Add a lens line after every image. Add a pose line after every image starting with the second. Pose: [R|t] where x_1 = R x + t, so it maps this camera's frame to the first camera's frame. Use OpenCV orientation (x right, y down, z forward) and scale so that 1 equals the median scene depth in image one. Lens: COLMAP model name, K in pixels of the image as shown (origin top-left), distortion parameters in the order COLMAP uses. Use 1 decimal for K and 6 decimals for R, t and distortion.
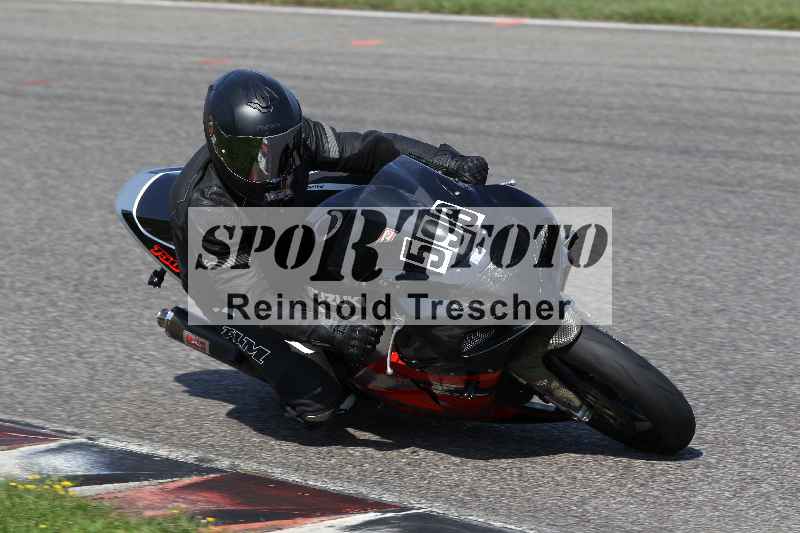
lens RADIAL K [[5977.4, 0, 400.6], [0, 5977.4, 266.2], [0, 0, 1]] dist [7.705221, 0.000000]
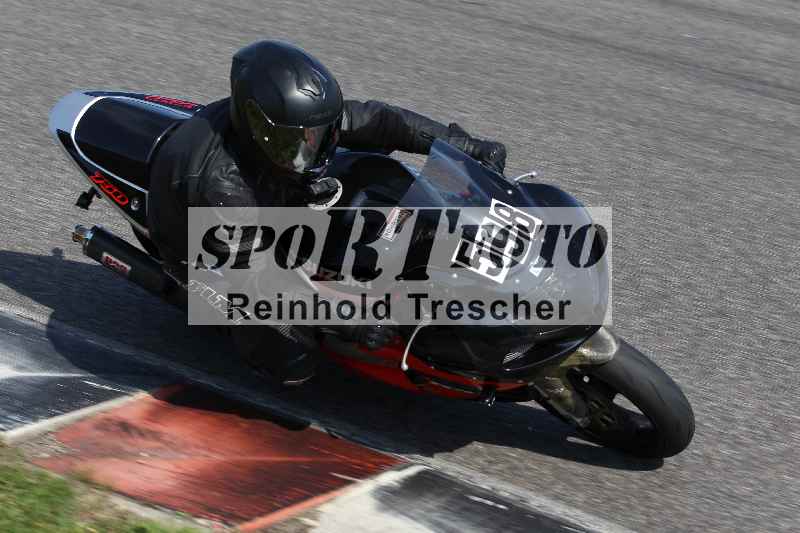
lens RADIAL K [[2449.8, 0, 400.0], [0, 2449.8, 267.8], [0, 0, 1]] dist [-0.002239, 0.000000]
pose [[0.948187, 0.074500, 0.308855, -0.121691], [-0.114733, 0.986810, 0.114200, -0.041469], [-0.296274, -0.143719, 0.944228, 0.630705]]
